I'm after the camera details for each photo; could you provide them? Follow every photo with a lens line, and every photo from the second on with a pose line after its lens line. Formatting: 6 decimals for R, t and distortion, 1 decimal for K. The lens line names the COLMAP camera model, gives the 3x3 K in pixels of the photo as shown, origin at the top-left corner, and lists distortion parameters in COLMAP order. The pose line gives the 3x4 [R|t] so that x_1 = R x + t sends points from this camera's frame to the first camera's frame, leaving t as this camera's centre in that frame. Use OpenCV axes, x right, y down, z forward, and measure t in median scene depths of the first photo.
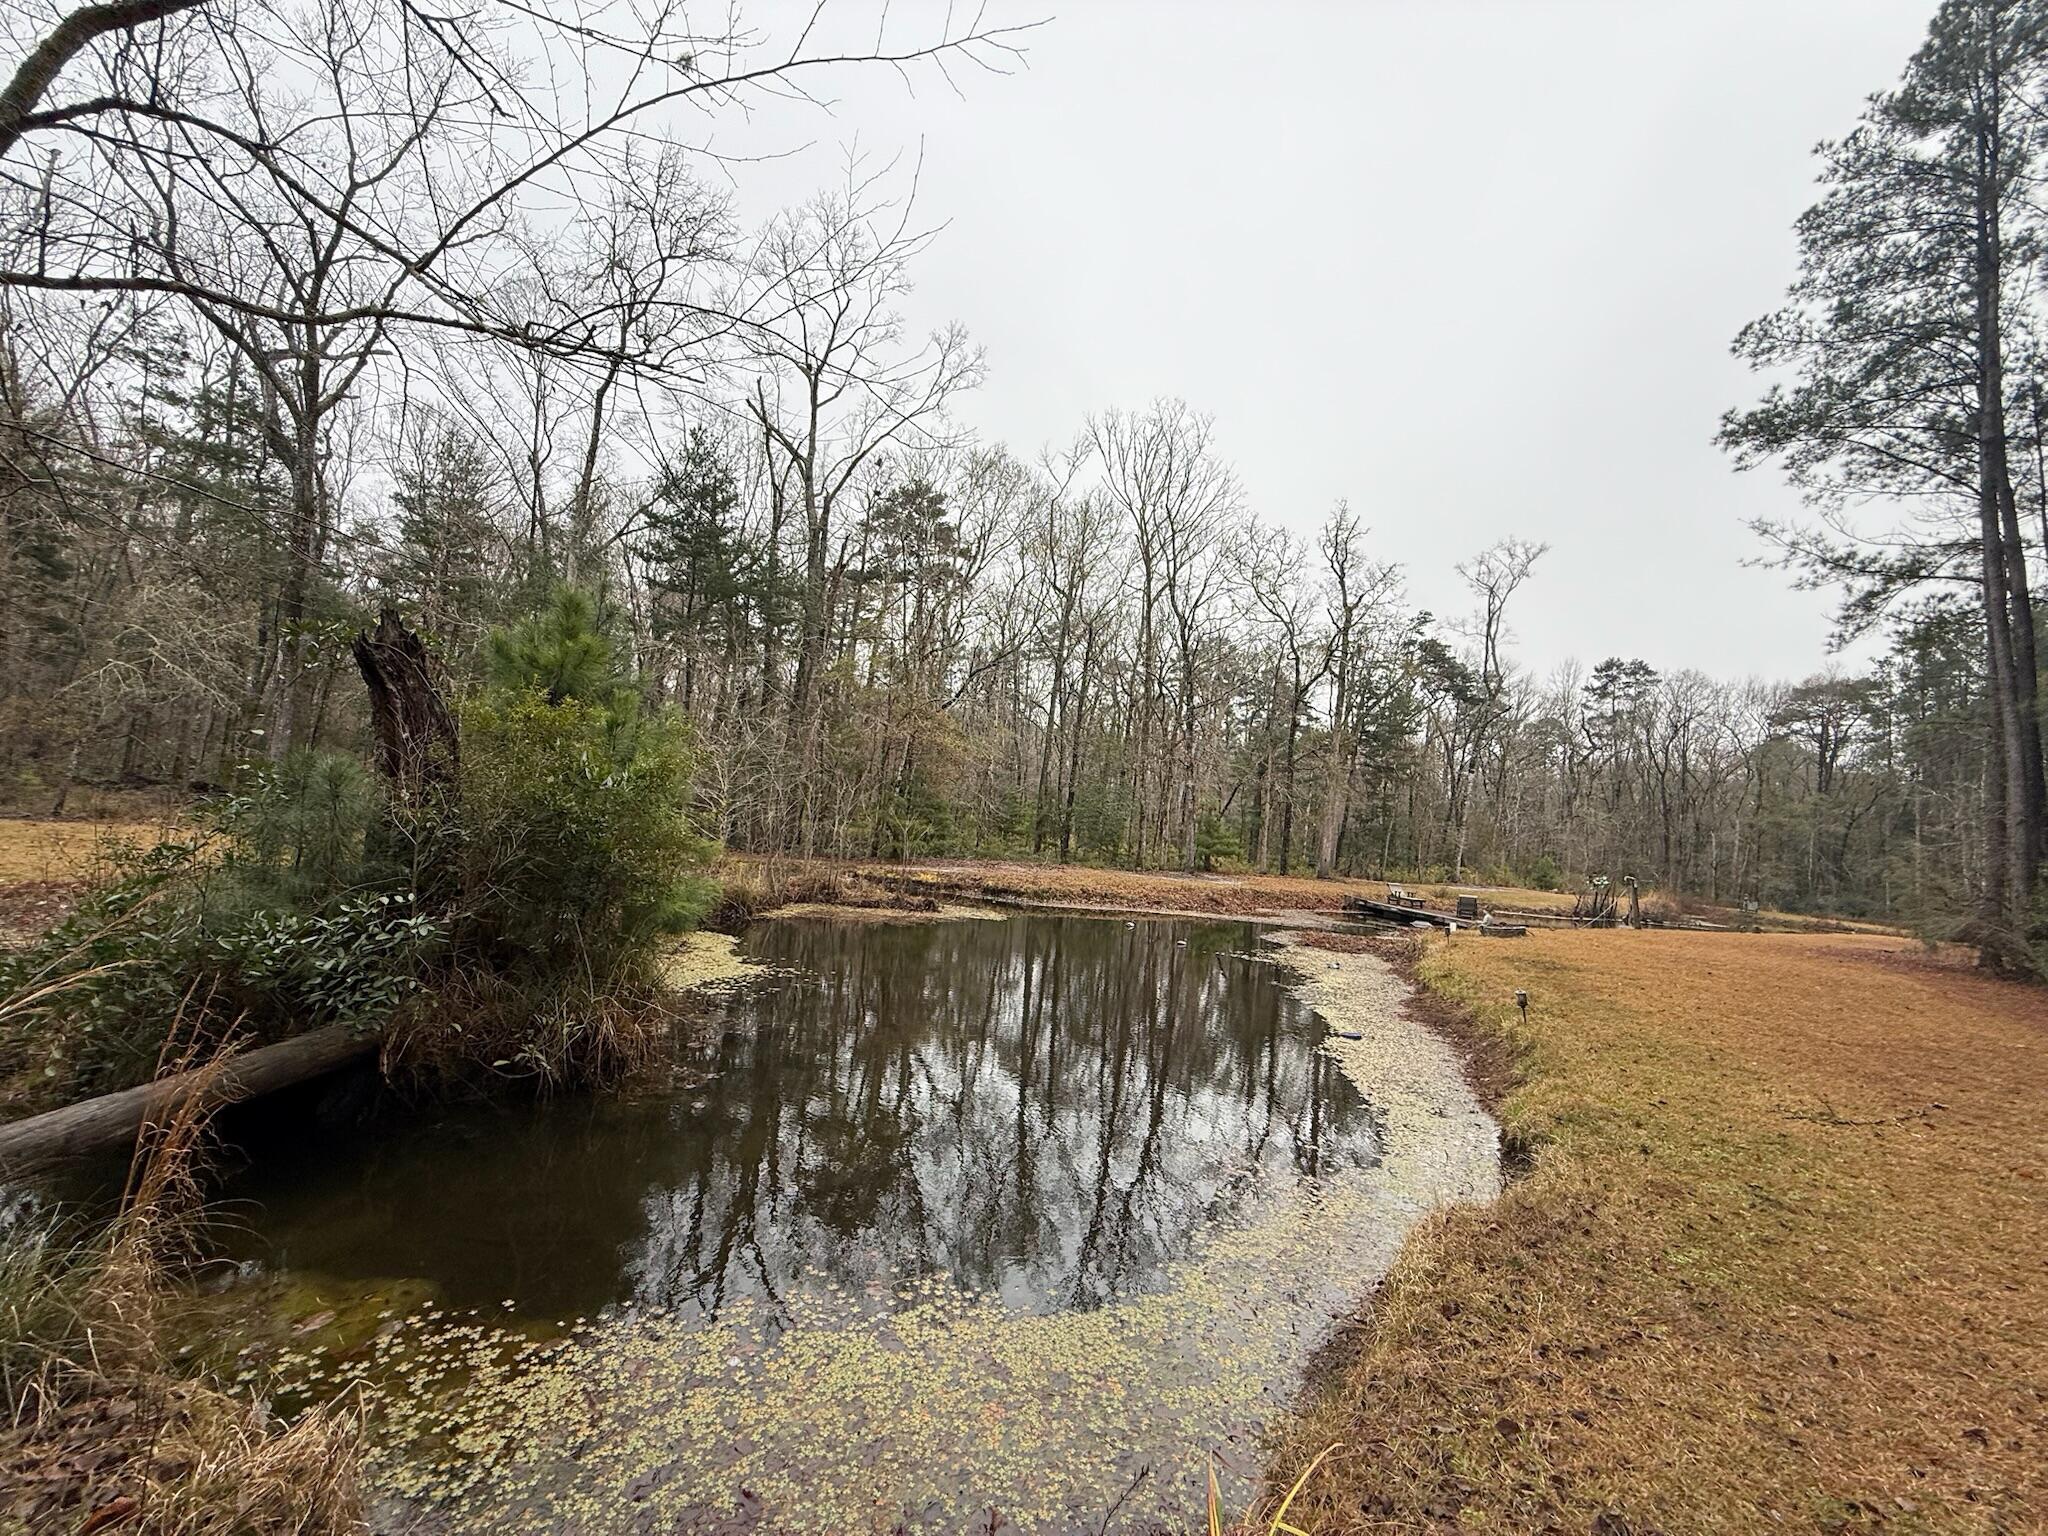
lens RADIAL K [[820.6, 0, 1025.6], [0, 820.6, 793.1], [0, 0, 1]] dist [0.000383, 0.000075]
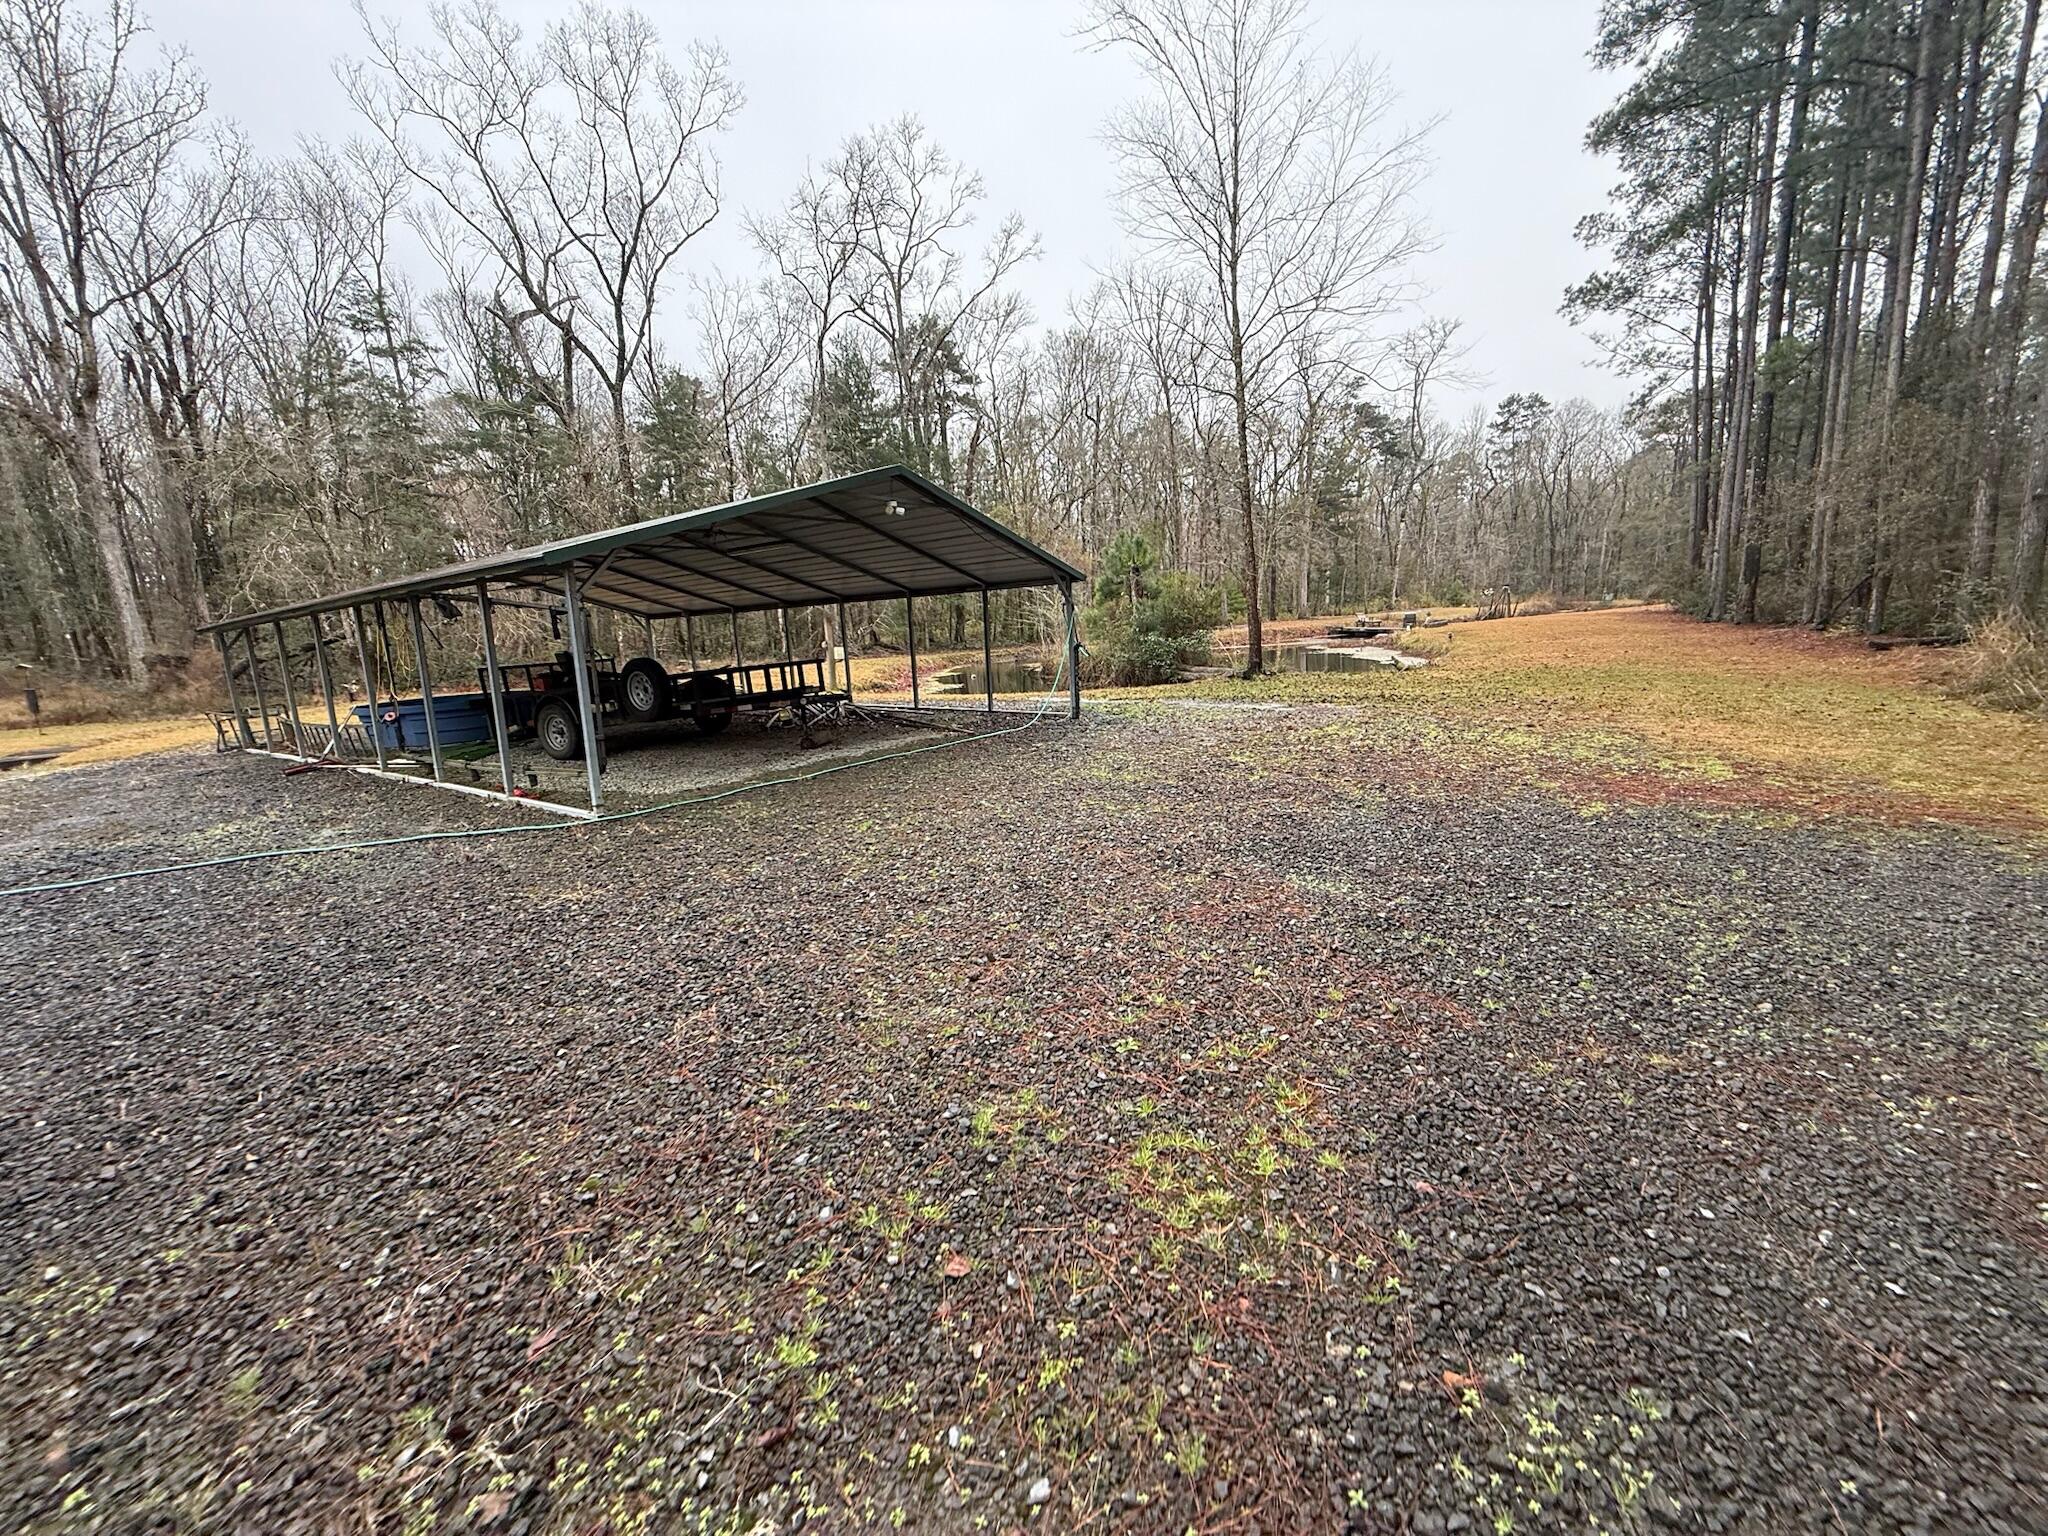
lens RADIAL K [[820.6, 0, 1025.6], [0, 820.6, 793.1], [0, 0, 1]] dist [0.000383, 0.000075]
pose [[0.986744, -0.149530, 0.063064, -0.171214], [0.128659, 0.957652, 0.257582, -0.022479], [-0.098910, -0.246054, 0.964196, -0.265639]]
